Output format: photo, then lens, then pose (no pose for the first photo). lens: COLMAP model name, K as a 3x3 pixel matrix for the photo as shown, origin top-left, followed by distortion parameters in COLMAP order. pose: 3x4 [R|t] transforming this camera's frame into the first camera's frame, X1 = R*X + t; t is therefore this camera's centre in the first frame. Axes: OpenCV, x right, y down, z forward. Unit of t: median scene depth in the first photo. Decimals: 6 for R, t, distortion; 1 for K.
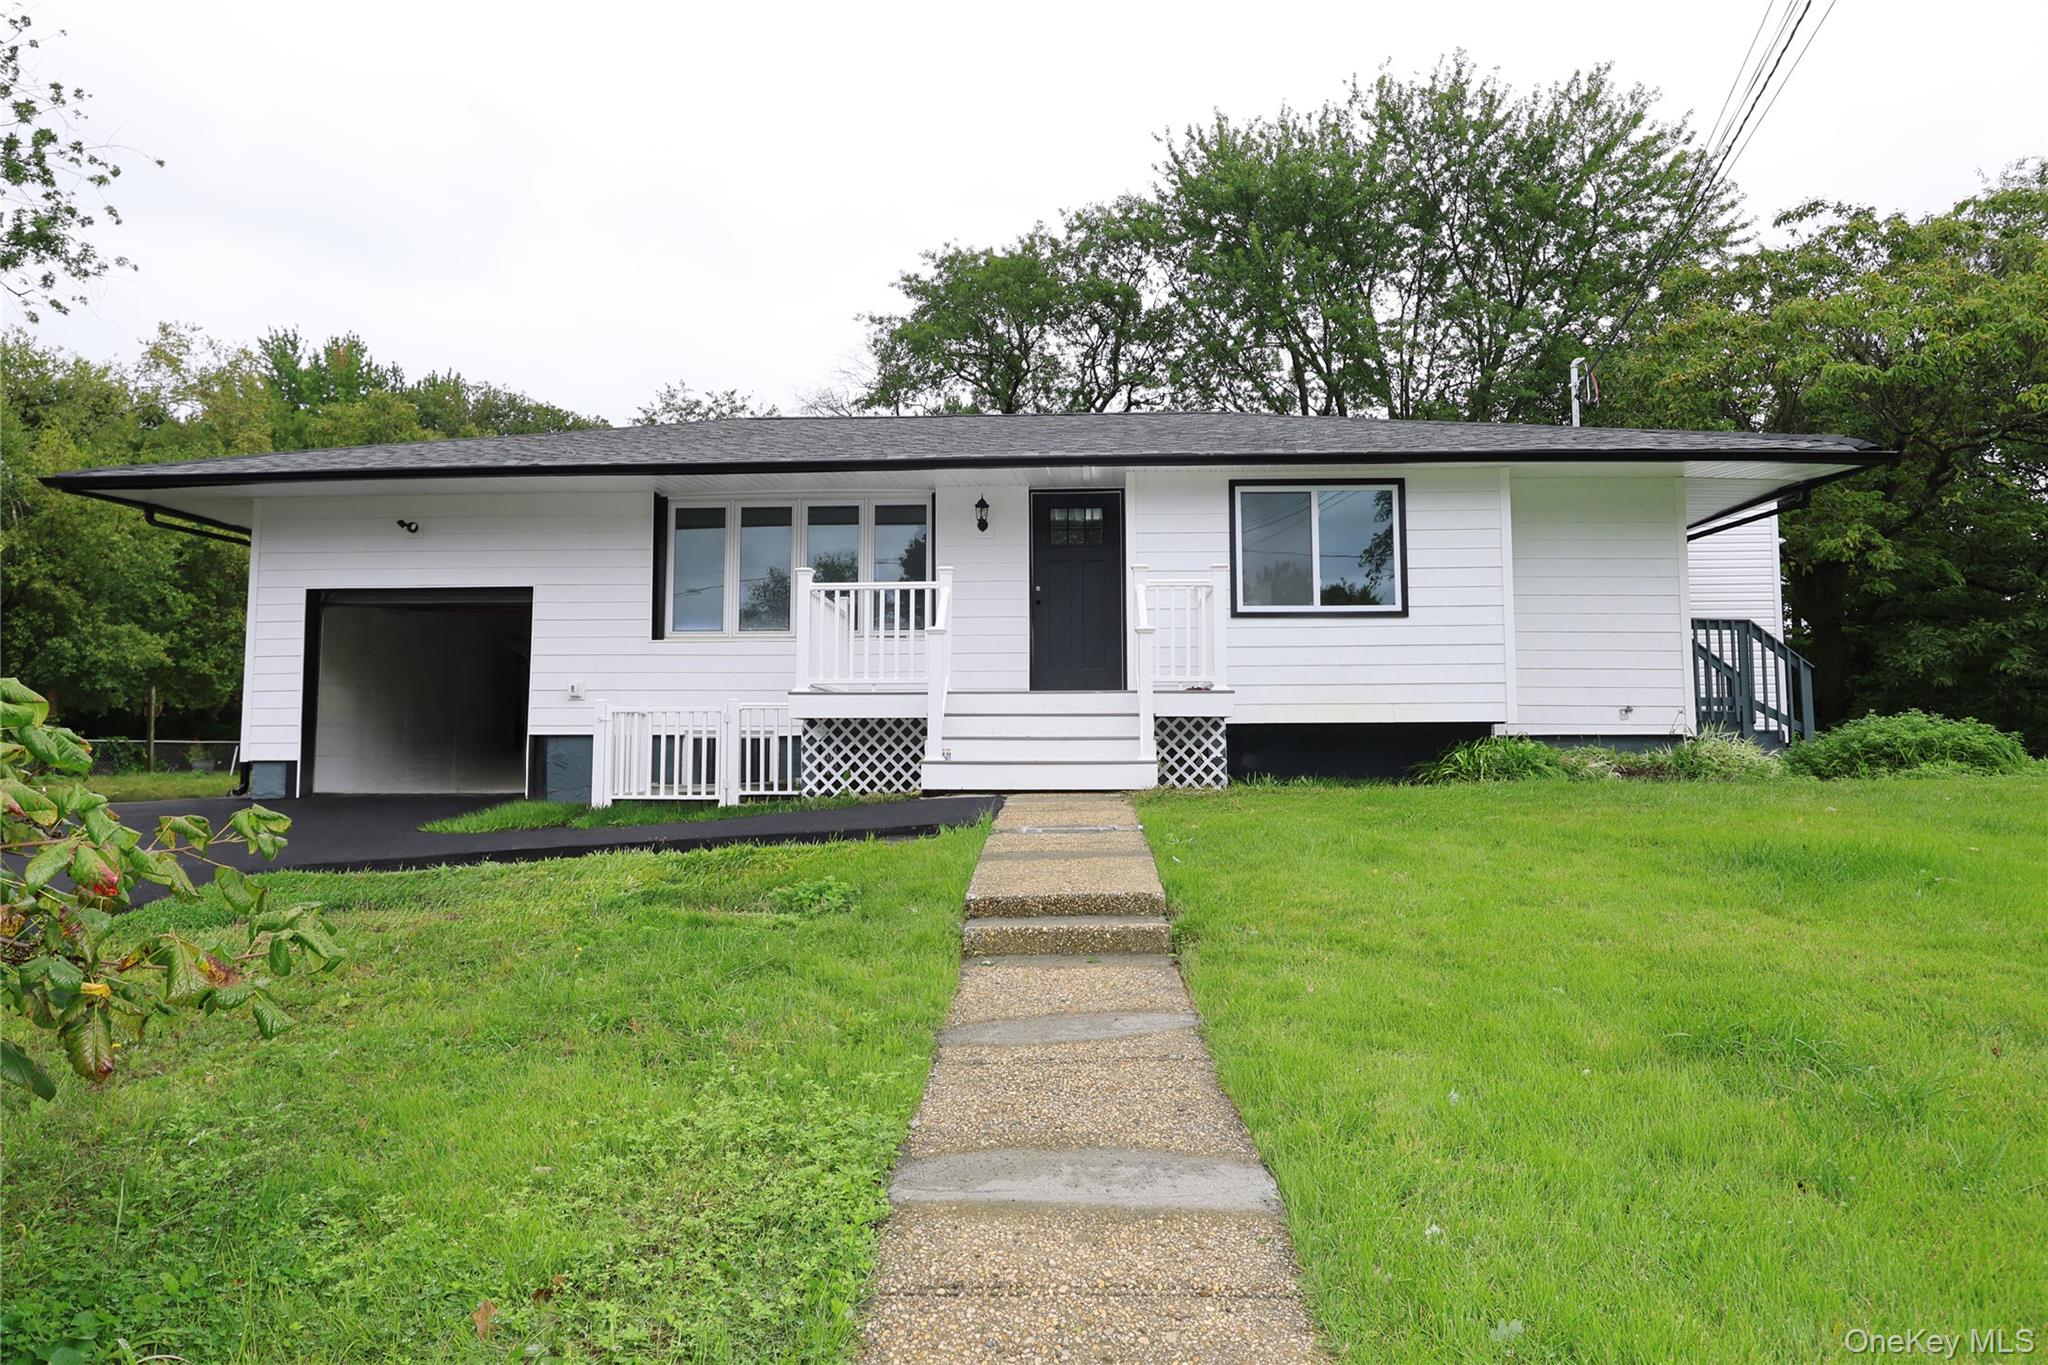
lens RADIAL K [[1270.6, 0, 1021.9], [0, 1270.6, 654.2], [0, 0, 1]] dist [-0.028730, -0.000881]
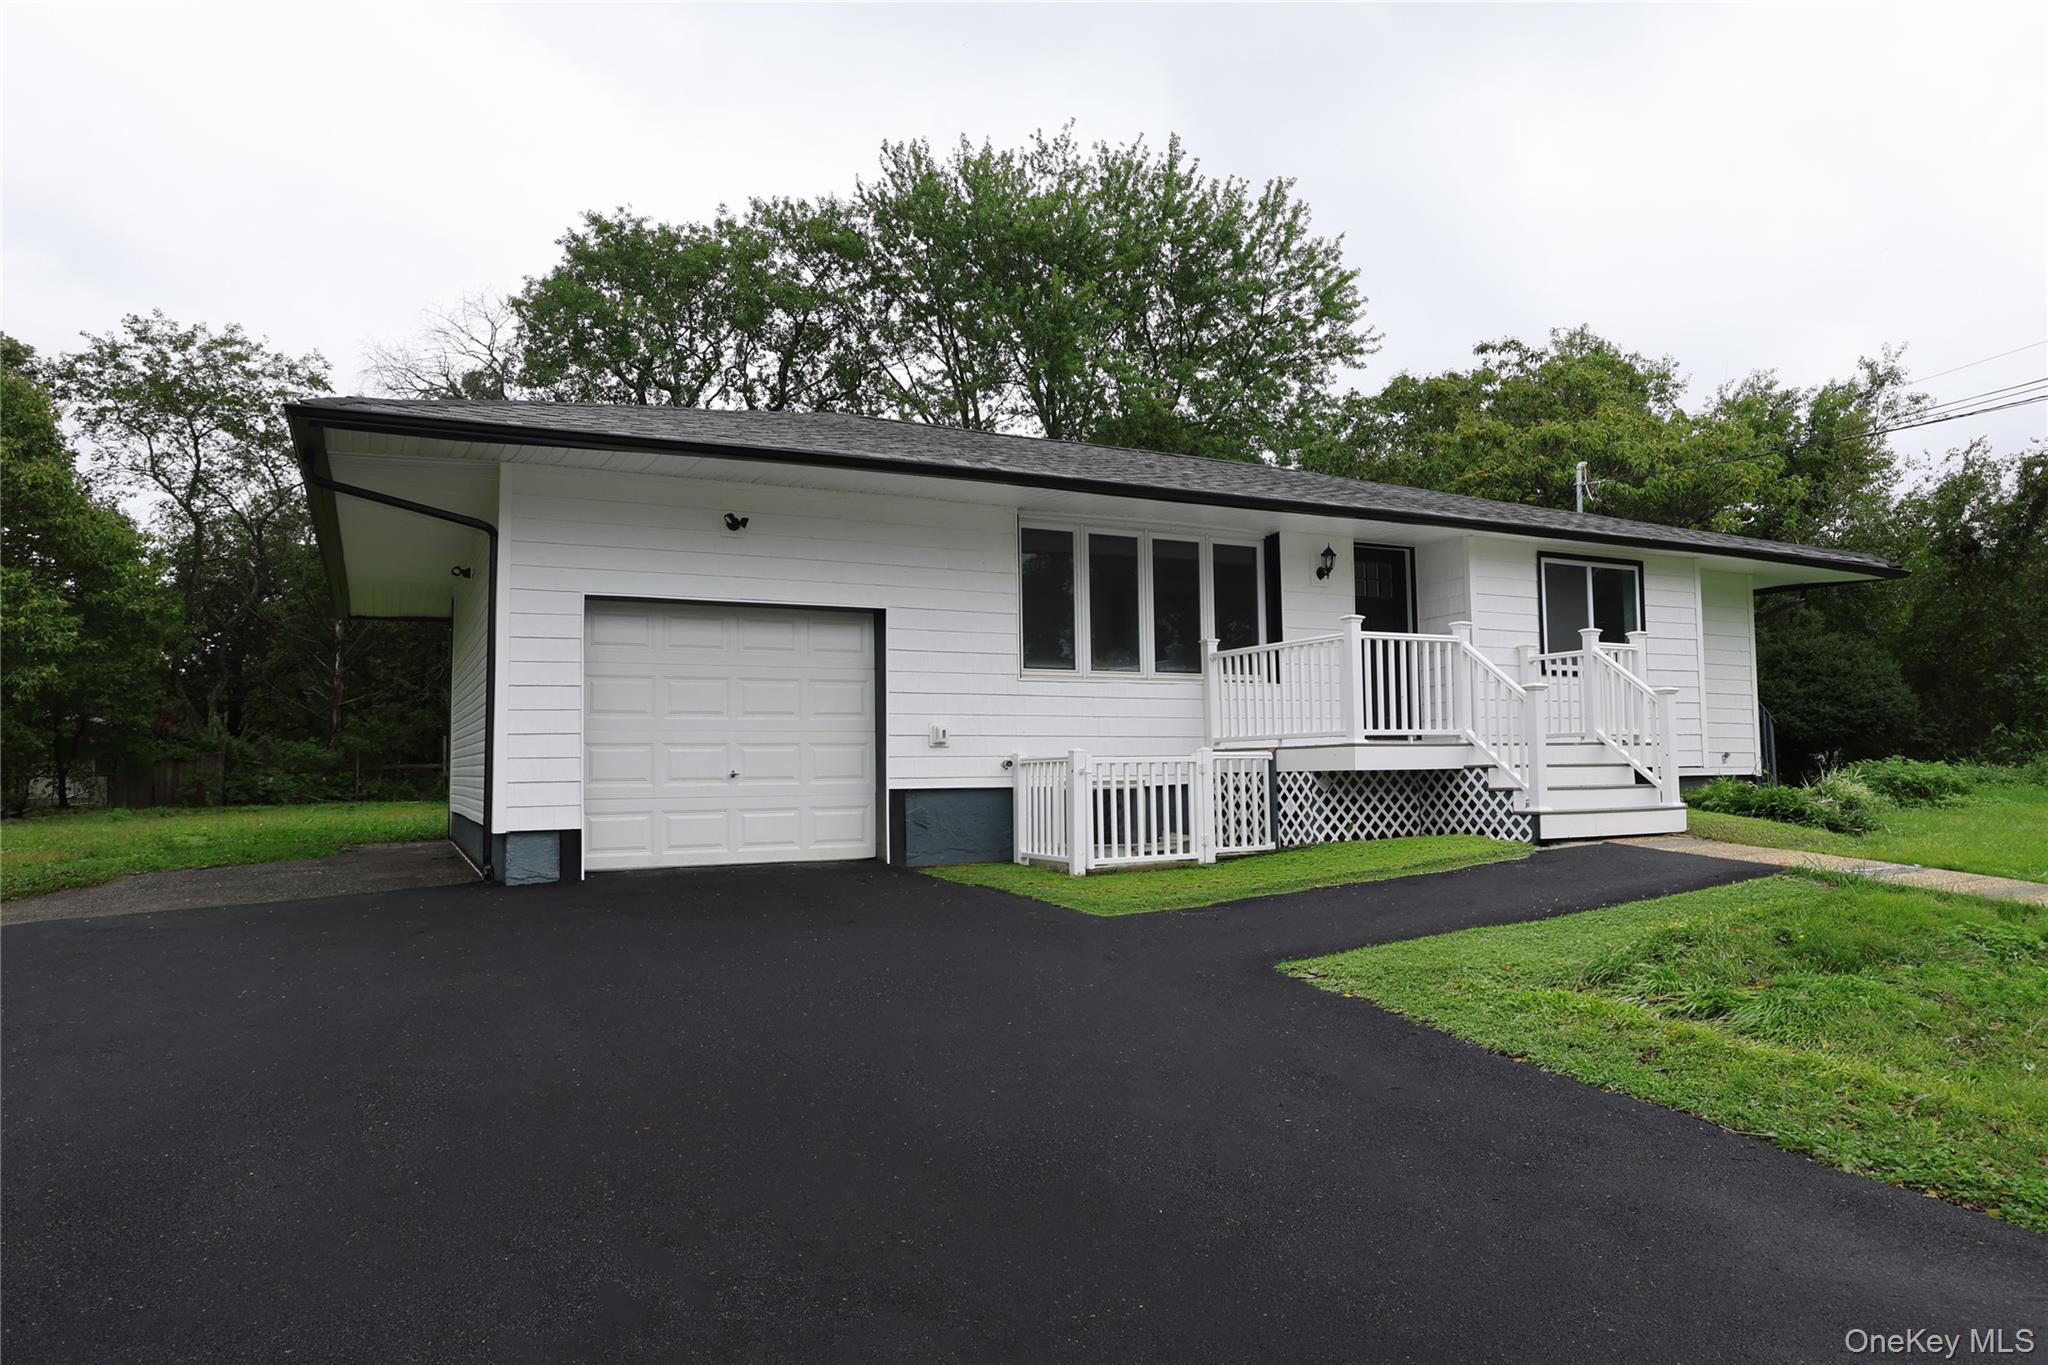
lens RADIAL K [[1294.7, 0, 1024.0], [0, 1294.7, 682.5], [0, 0, 1]] dist [-0.003289, -0.003278]
pose [[0.863233, 0.024947, 0.504188, -0.773468], [-0.027045, 0.999629, -0.003156, -0.005692], [-0.504080, -0.010912, 0.863588, 0.238412]]
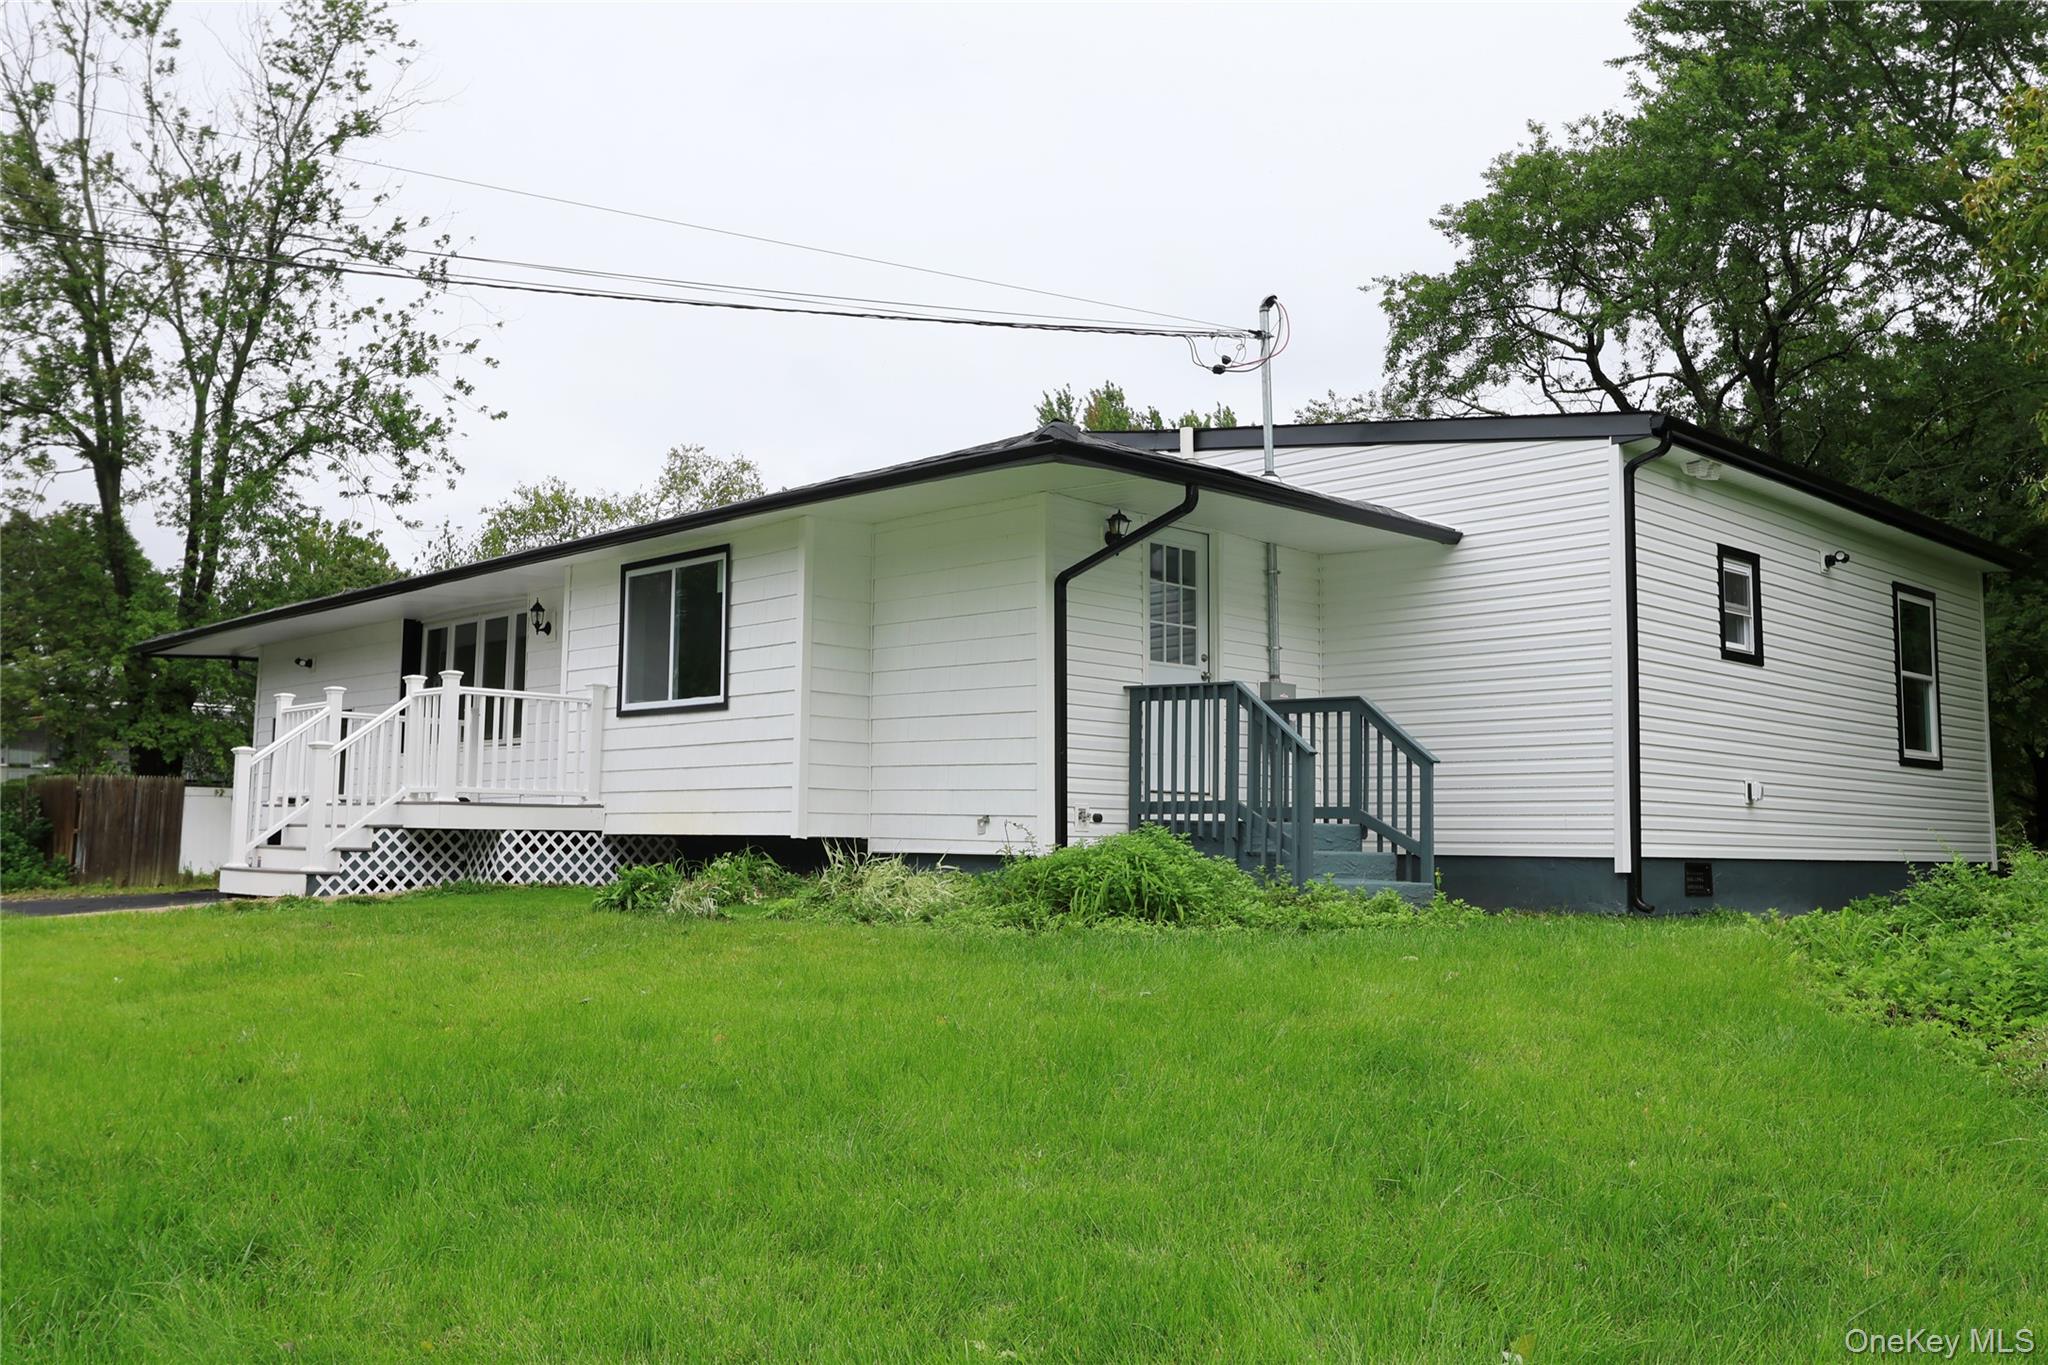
lens RADIAL K [[1702.6, 0, 1024.0], [0, 1702.6, 682.5], [0, 0, 1]] dist [0.000789, -0.000304]
pose [[0.736821, -0.052335, -0.674059, 1.156596], [0.039039, 0.998629, -0.034862, -0.000060], [0.674960, -0.000628, 0.737854, 0.289140]]
